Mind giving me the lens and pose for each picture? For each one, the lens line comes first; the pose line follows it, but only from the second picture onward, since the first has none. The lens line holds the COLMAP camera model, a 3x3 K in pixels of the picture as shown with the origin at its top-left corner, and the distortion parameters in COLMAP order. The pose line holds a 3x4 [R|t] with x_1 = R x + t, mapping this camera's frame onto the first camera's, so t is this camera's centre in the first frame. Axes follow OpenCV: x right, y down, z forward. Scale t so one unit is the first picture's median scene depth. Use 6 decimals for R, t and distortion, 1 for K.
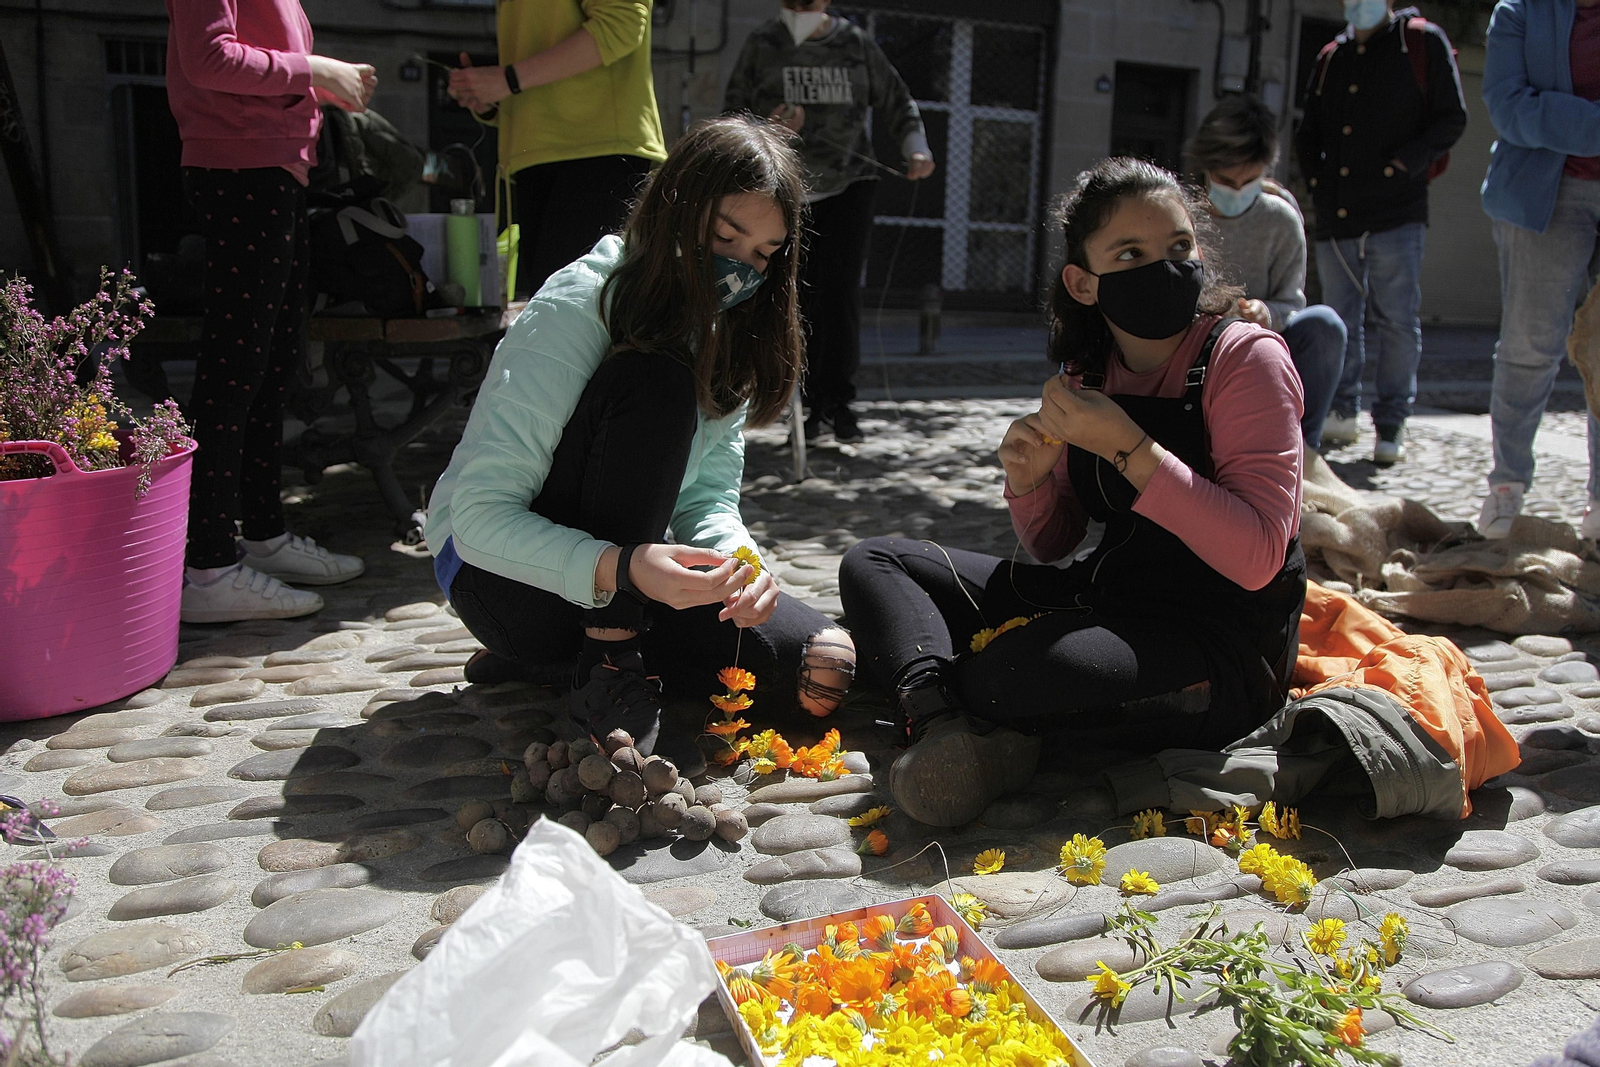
lens RADIAL K [[1184.7, 0, 824.6], [0, 1184.7, 527.9], [0, 0, 1]] dist [-0.127153, 0.068426]
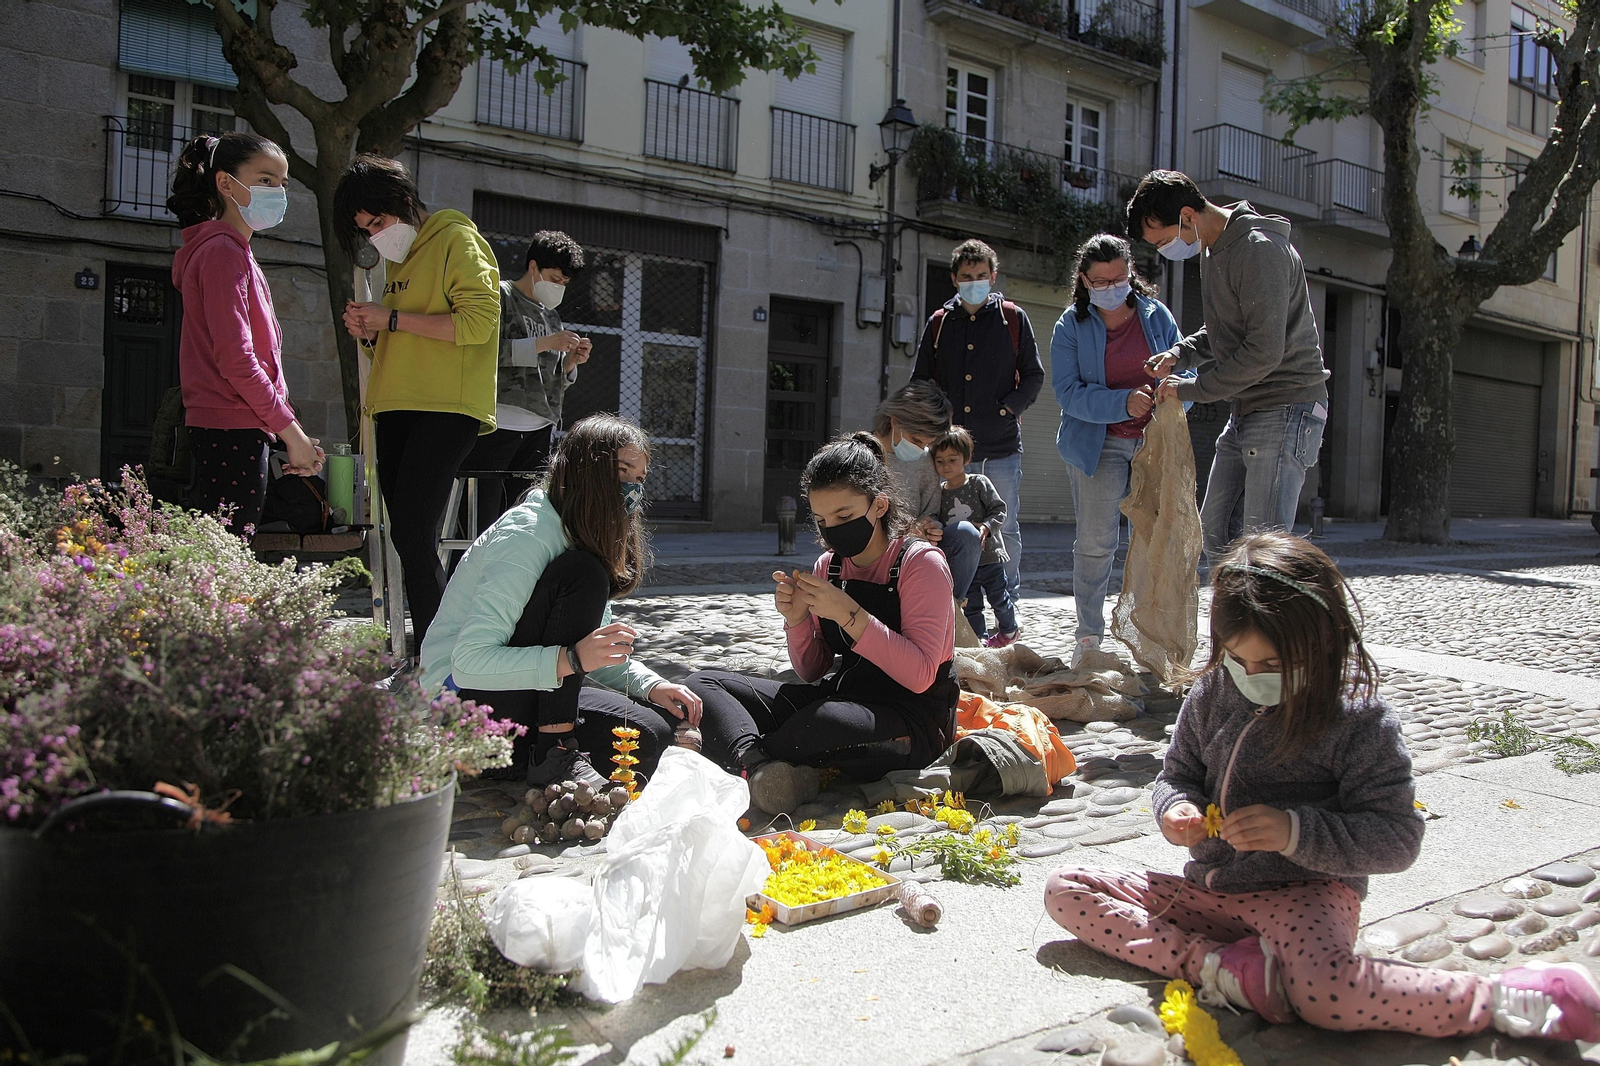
lens RADIAL K [[1201.5, 0, 823.5], [0, 1201.5, 540.9], [0, 0, 1]] dist [-0.113636, 0.075096]
pose [[0.958604, -0.010000, 0.284567, -0.171245], [0.055590, 0.986725, -0.152590, 0.060498], [-0.279263, 0.162092, 0.946434, -0.404021]]
